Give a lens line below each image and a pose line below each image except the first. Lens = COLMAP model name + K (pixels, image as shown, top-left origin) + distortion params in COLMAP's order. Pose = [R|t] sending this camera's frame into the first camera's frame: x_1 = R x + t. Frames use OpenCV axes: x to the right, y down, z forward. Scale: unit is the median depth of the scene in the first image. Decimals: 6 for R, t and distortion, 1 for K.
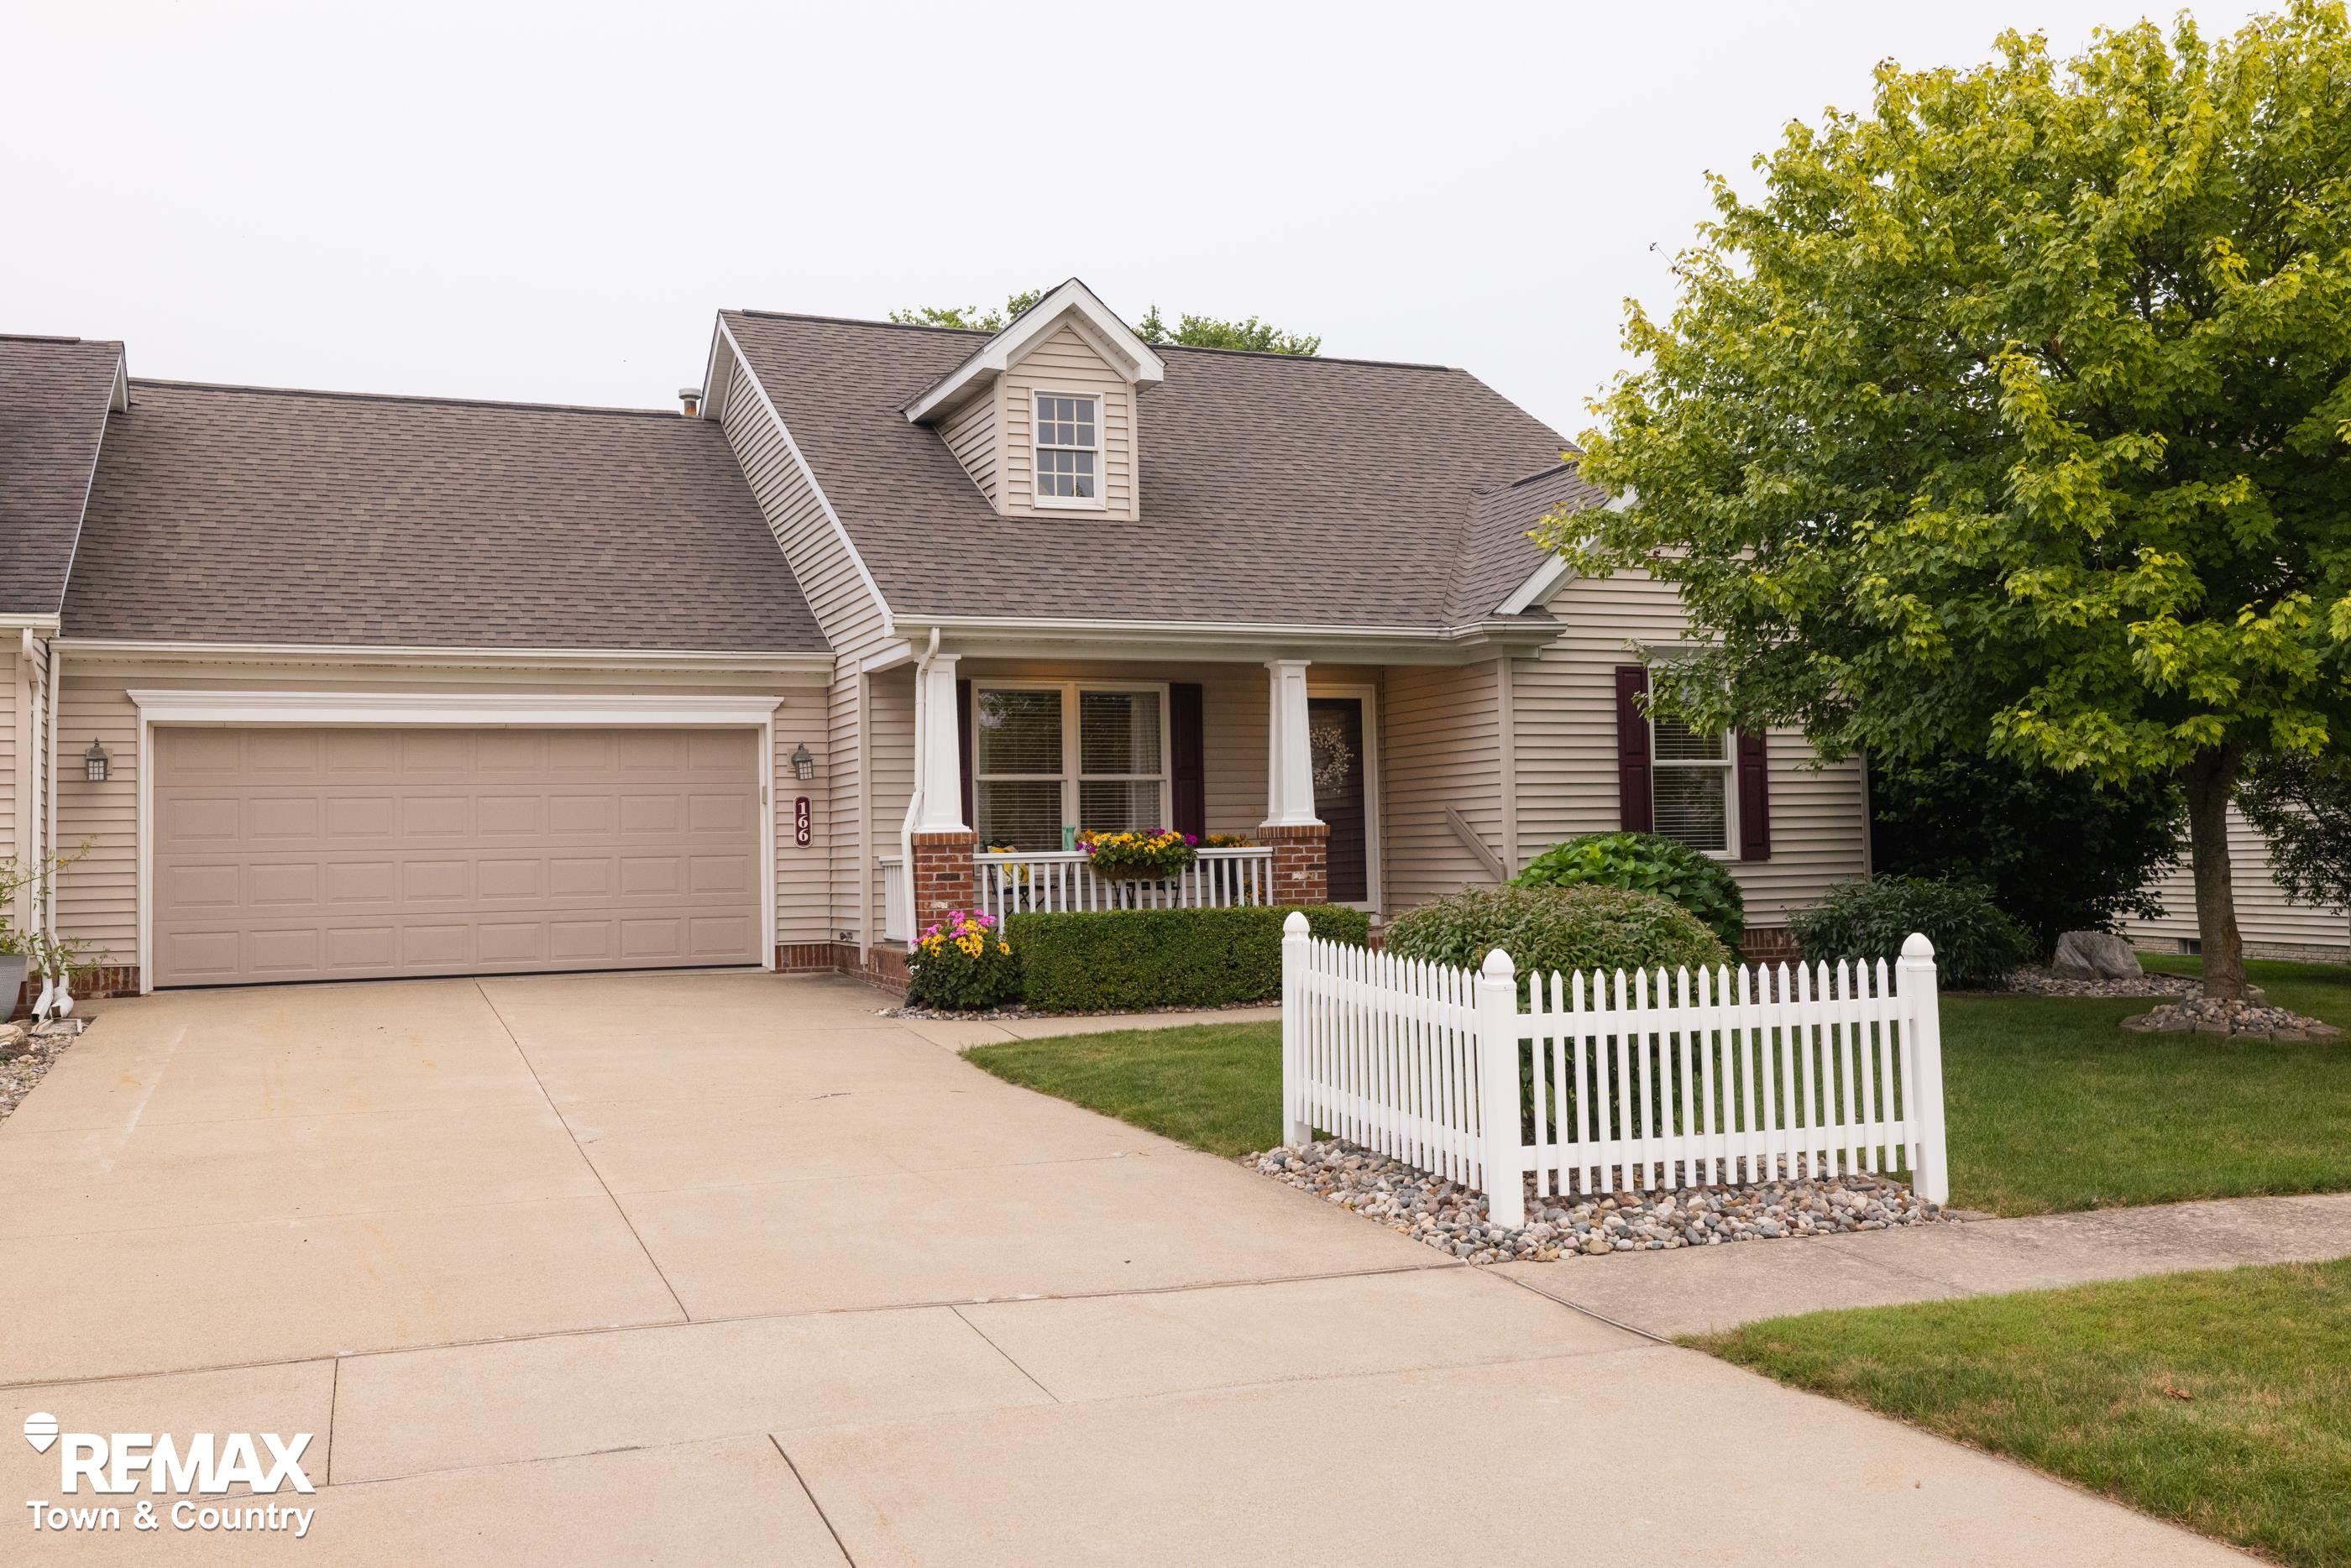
lens RADIAL K [[2143.4, 0, 1164.9], [0, 2143.4, 779.9], [0, 0, 1]] dist [0.024537, 0.000000]
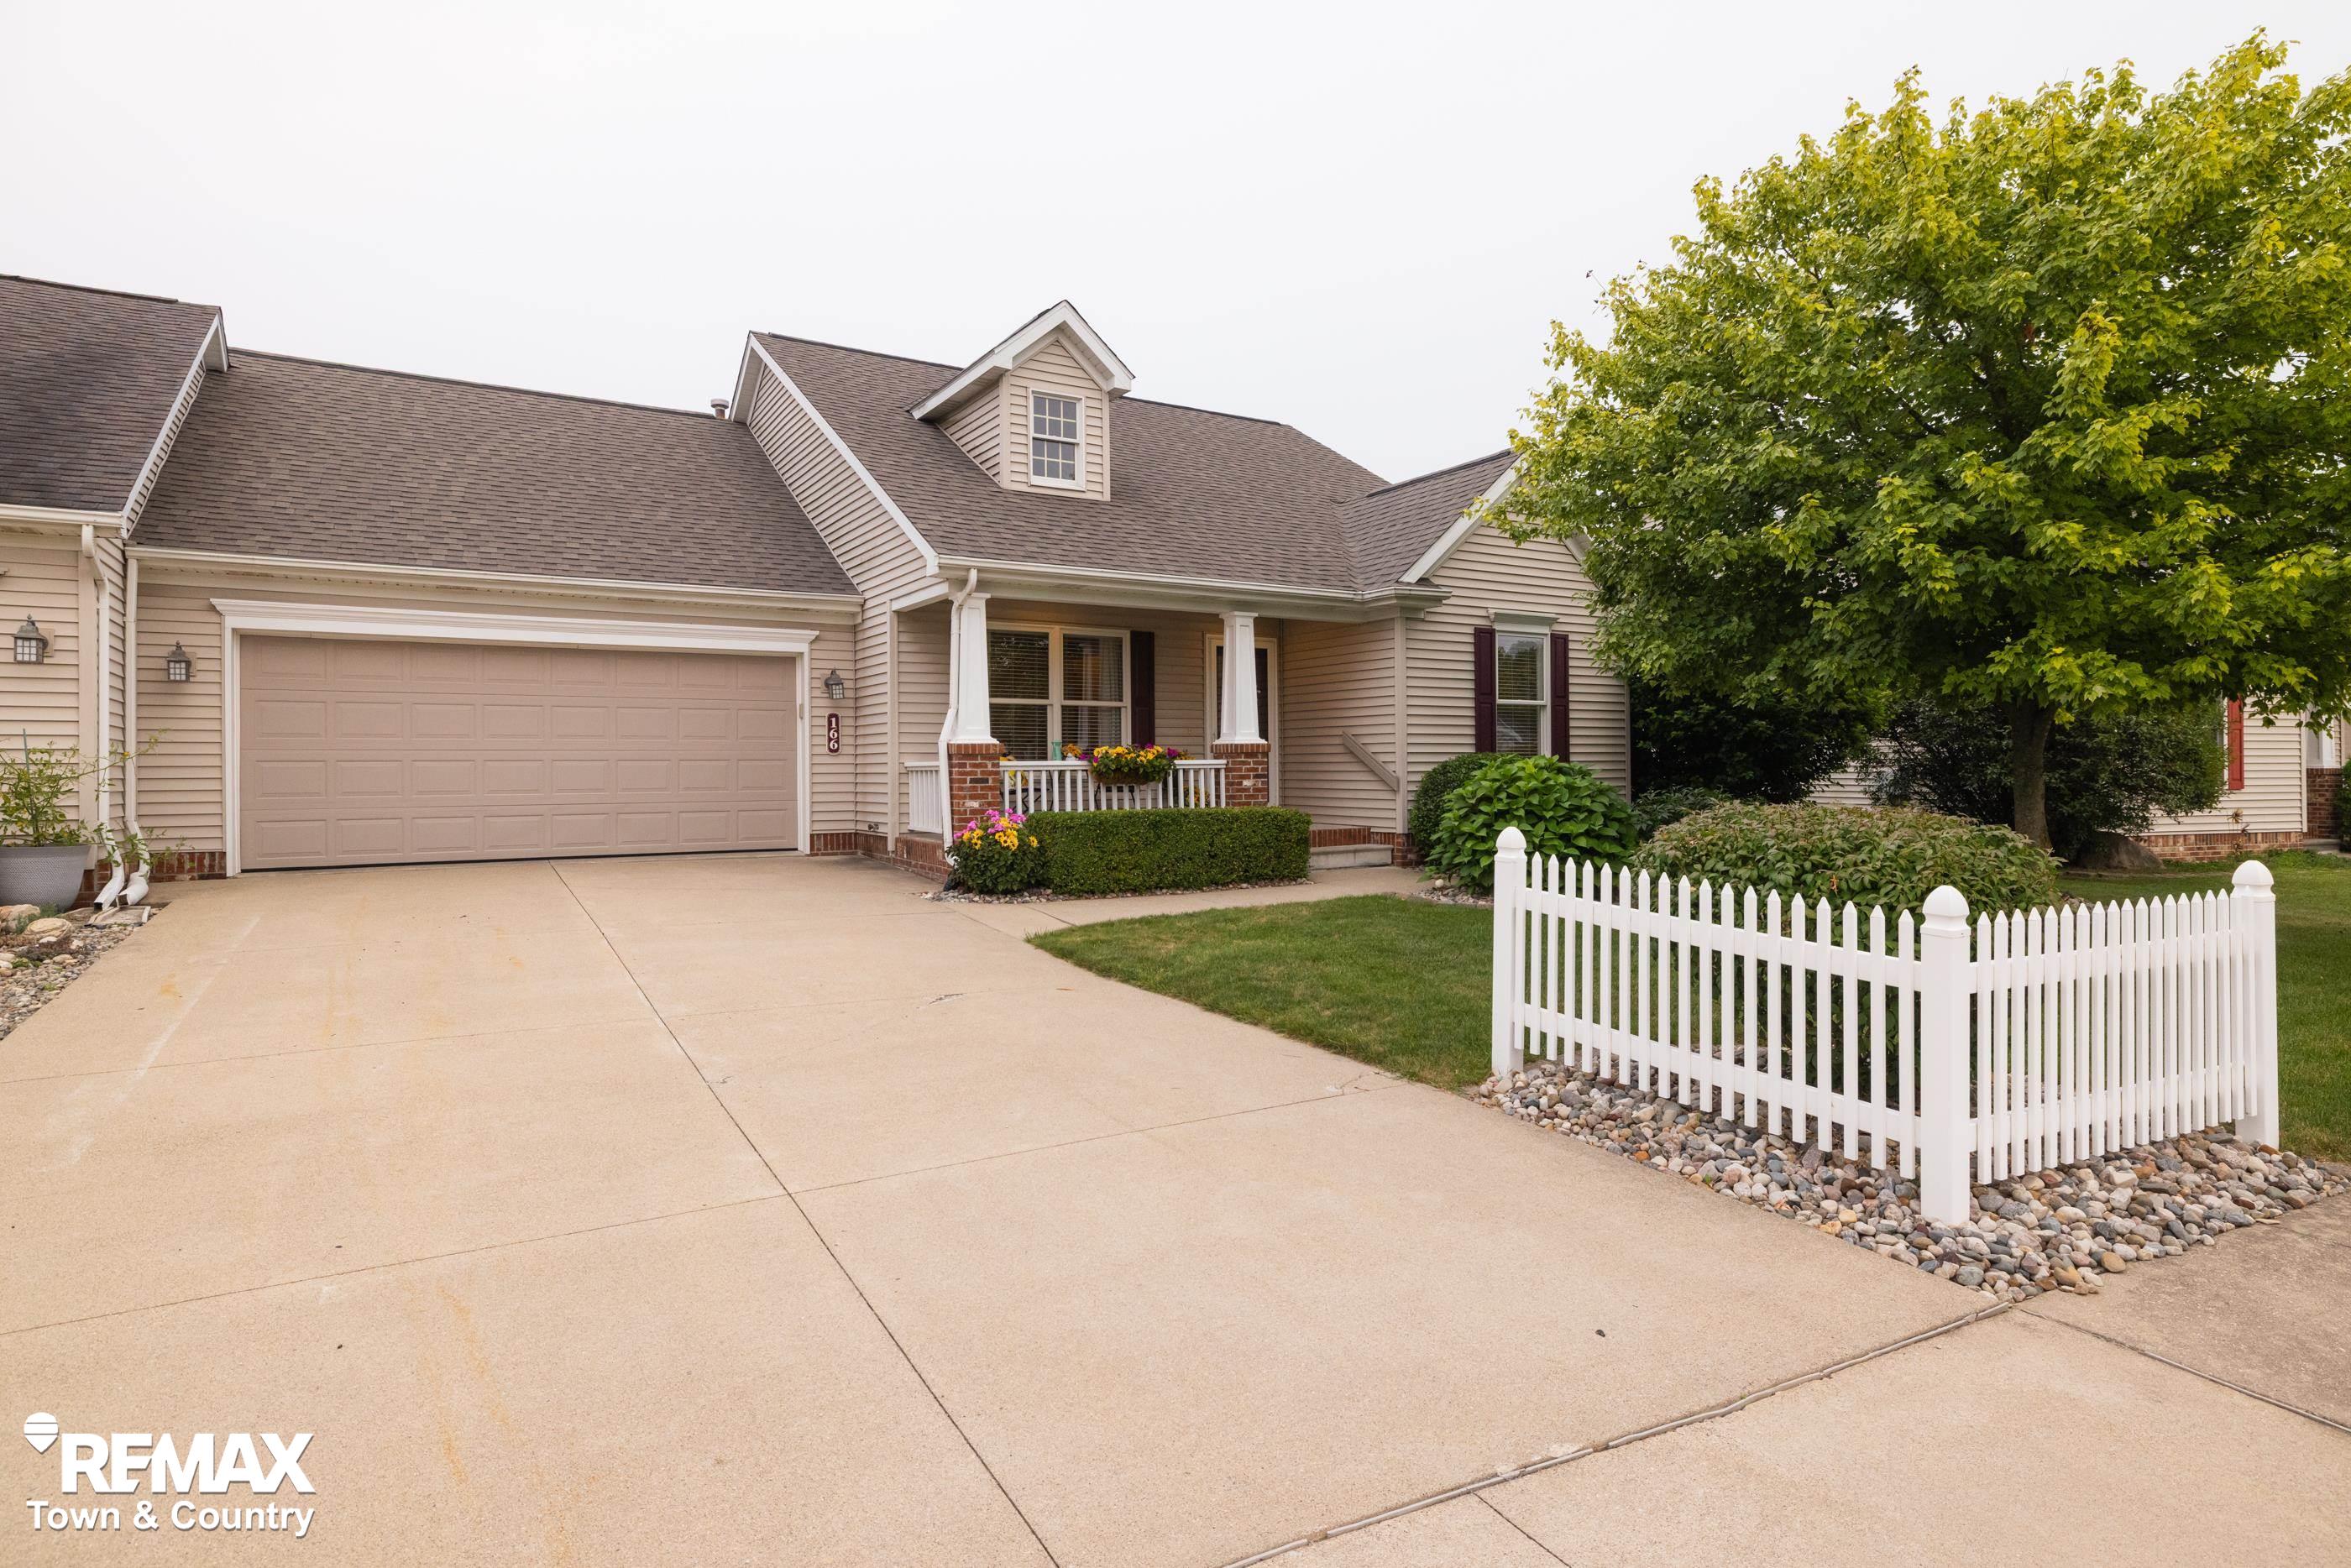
lens RADIAL K [[1254.1, 0, 1181.3], [0, 1254.1, 769.9], [0, 0, 1]] dist [0.010028, 0.001017]
pose [[0.985258, 0.014616, 0.170452, -0.101026], [-0.021027, 0.999135, 0.035865, 0.011076], [-0.169780, -0.038920, 0.984713, 0.273445]]
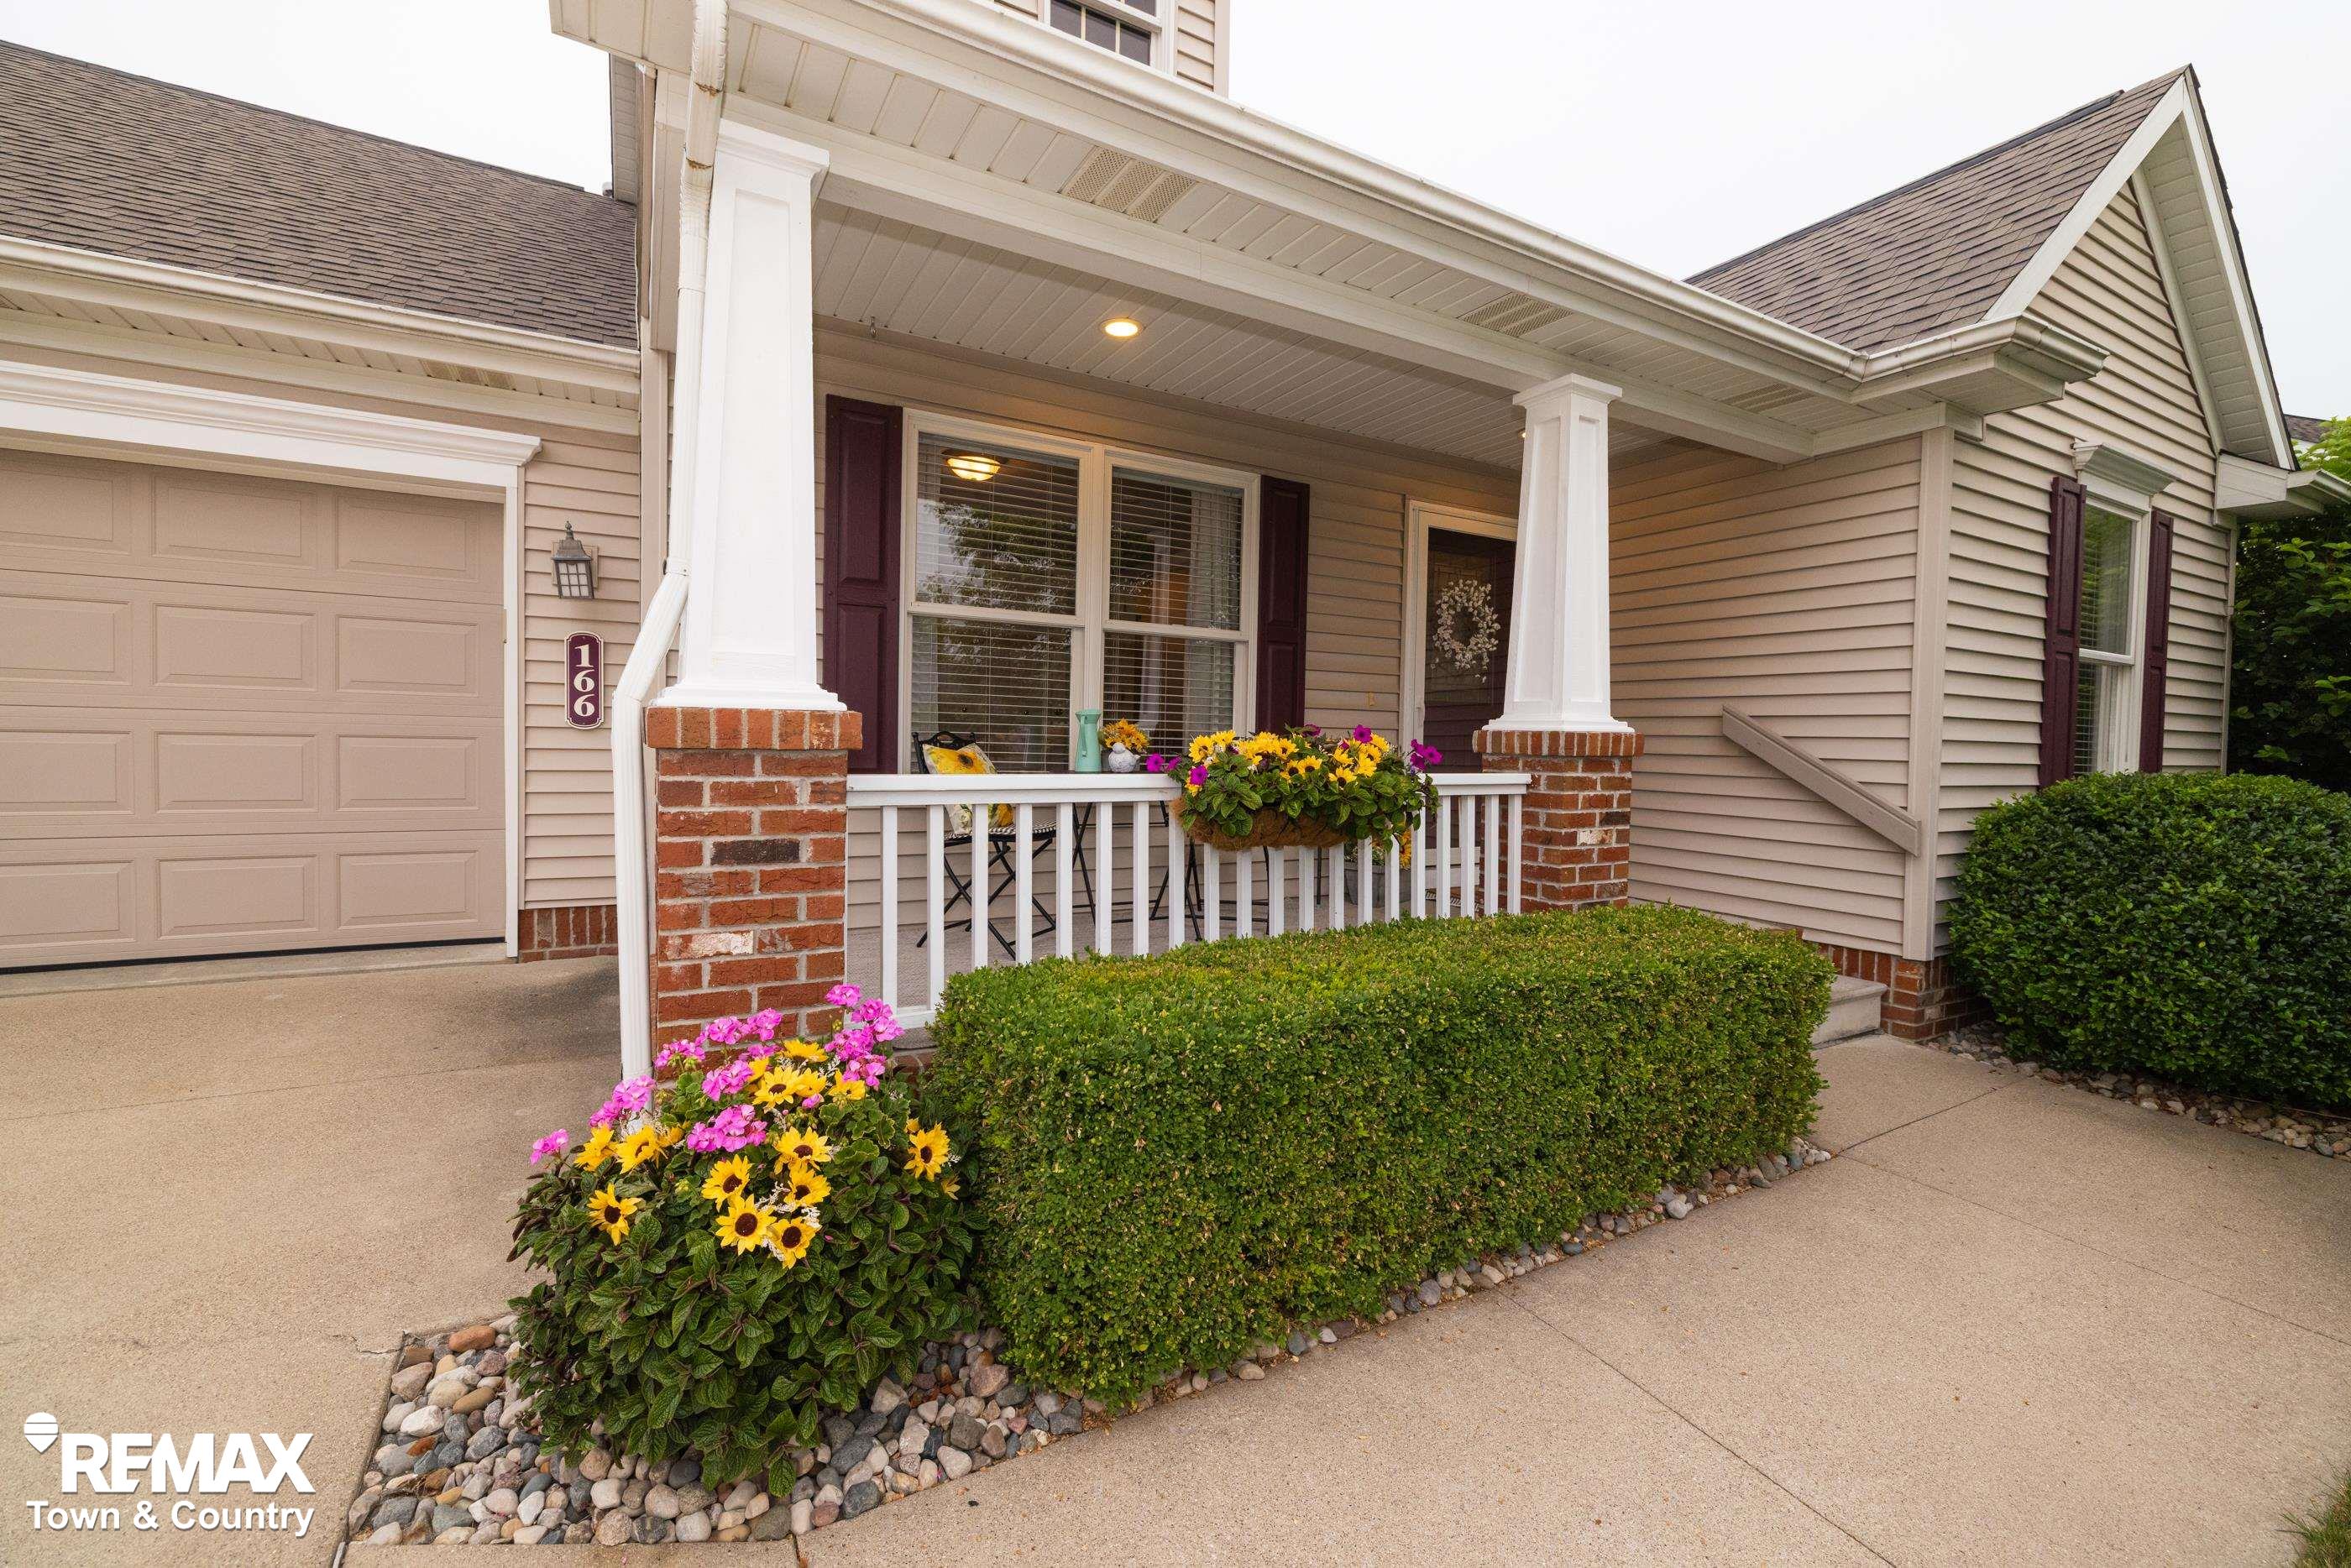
lens RADIAL K [[977.6, 0, 1183.4], [0, 977.6, 760.4], [0, 0, 1]] dist [-0.001496, 0.000751]
pose [[0.990082, 0.040204, 0.134612, -0.055258], [-0.048260, 0.997200, 0.057124, 0.019433], [-0.131939, -0.063054, 0.989250, 0.787261]]
